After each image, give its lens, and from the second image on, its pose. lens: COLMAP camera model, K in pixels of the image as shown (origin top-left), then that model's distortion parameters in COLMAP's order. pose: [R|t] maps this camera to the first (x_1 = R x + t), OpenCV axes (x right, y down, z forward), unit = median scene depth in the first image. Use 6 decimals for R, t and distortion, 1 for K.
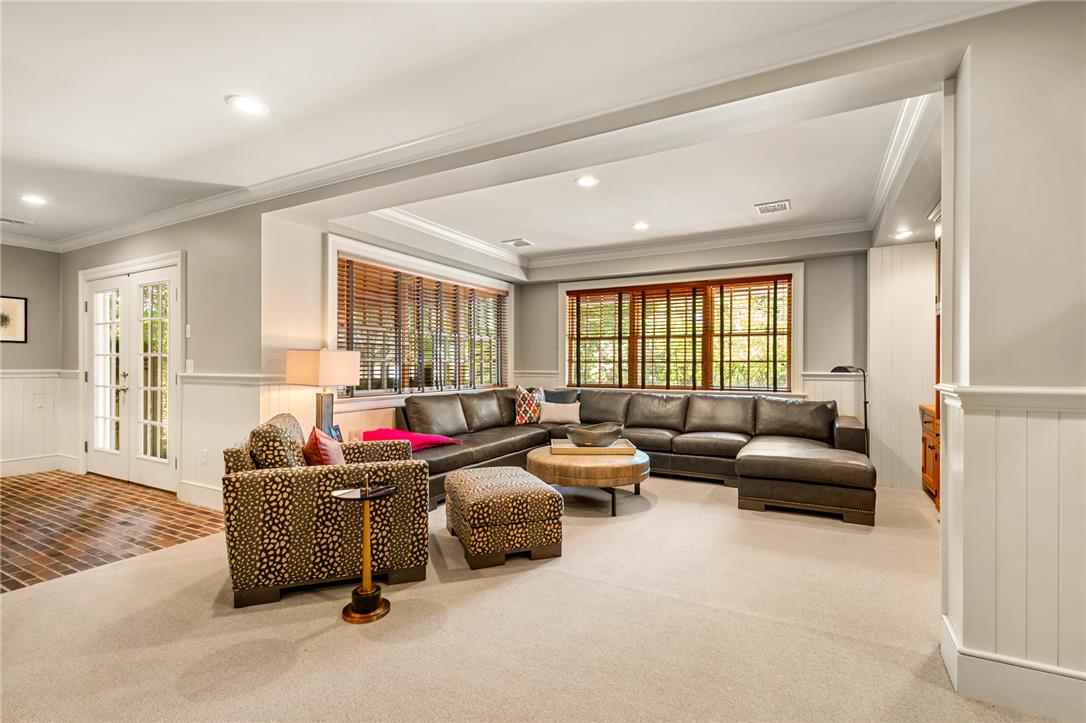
lens RADIAL K [[493.6, 0, 545.7], [0, 493.6, 362.9], [0, 0, 1]] dist [0.004387, -0.000891]
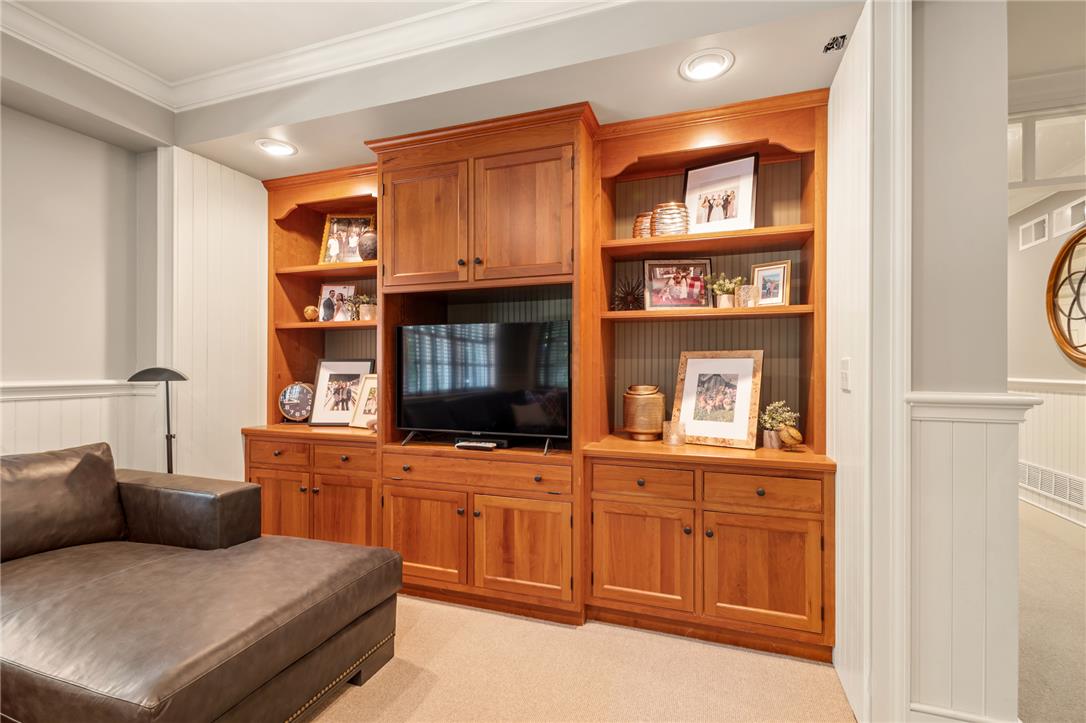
lens RADIAL K [[493.6, 0, 543.2], [0, 493.6, 362.6], [0, 0, 1]] dist [0.004387, -0.000891]
pose [[-0.166016, -0.008245, 0.986089, 0.066292], [-0.003212, 0.999964, 0.007820, -0.003271], [-0.986118, -0.001869, -0.166037, 0.697352]]
